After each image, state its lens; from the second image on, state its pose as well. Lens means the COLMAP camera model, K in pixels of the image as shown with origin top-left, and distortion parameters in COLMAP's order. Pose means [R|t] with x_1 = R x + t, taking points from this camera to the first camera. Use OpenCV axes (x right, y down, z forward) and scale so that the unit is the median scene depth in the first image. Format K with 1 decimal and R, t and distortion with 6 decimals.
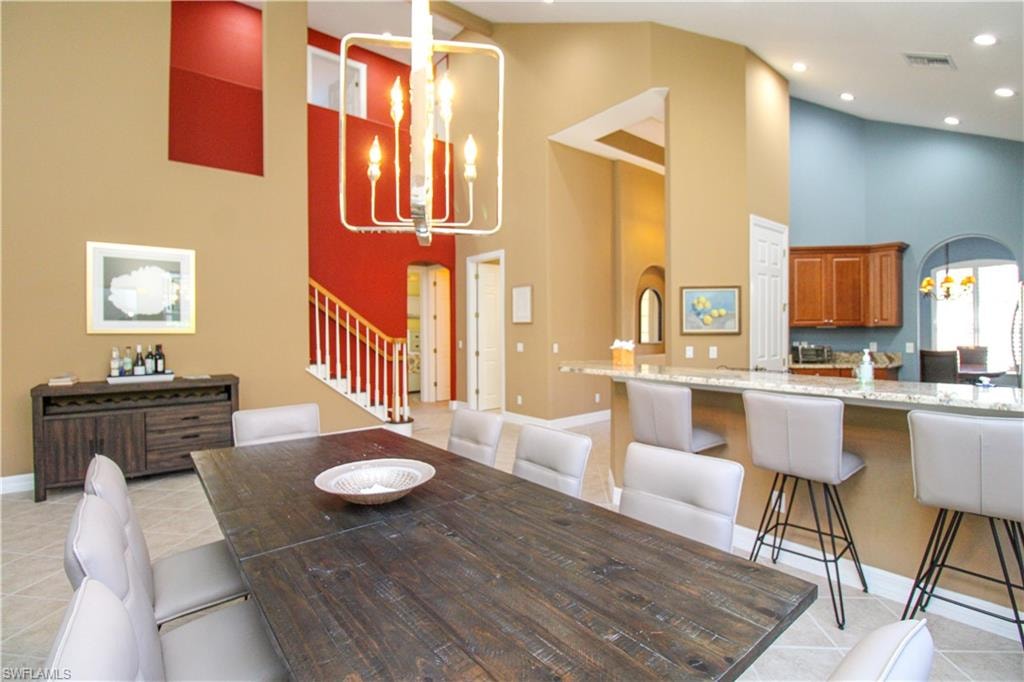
lens RADIAL K [[472.9, 0, 508.5], [0, 472.9, 335.6], [0, 0, 1]] dist [-0.012210, -0.003061]
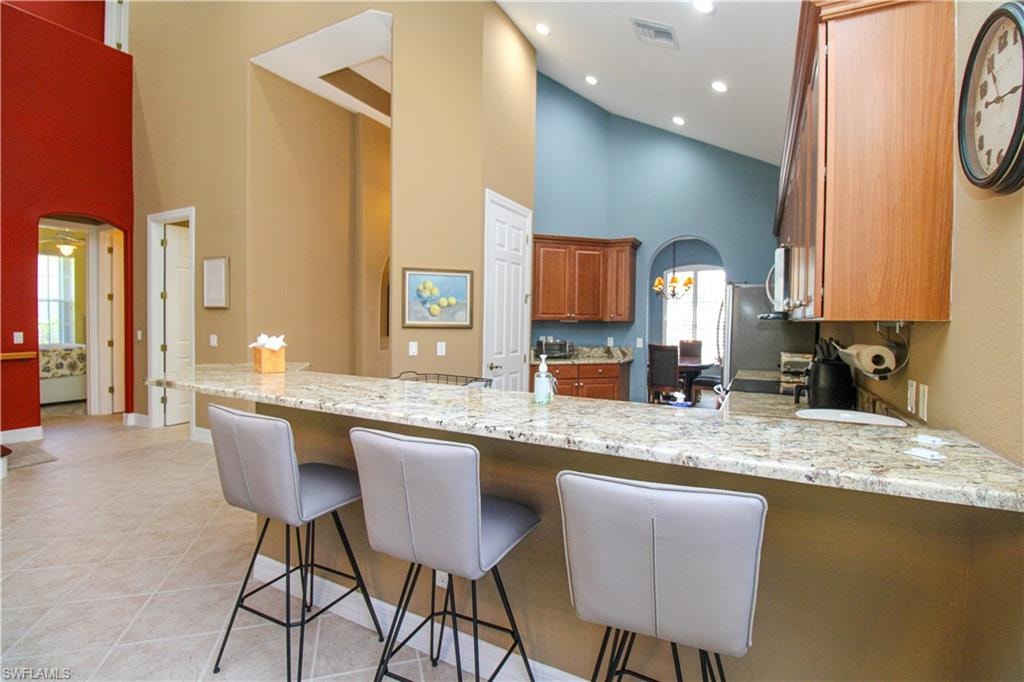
lens RADIAL K [[472.9, 0, 514.1], [0, 472.9, 336.6], [0, 0, 1]] dist [-0.012210, -0.003061]
pose [[0.917437, 0.006480, 0.397828, 0.190367], [-0.015985, 0.999660, 0.020580, -0.004610], [-0.397559, -0.025240, 0.917229, 0.156768]]
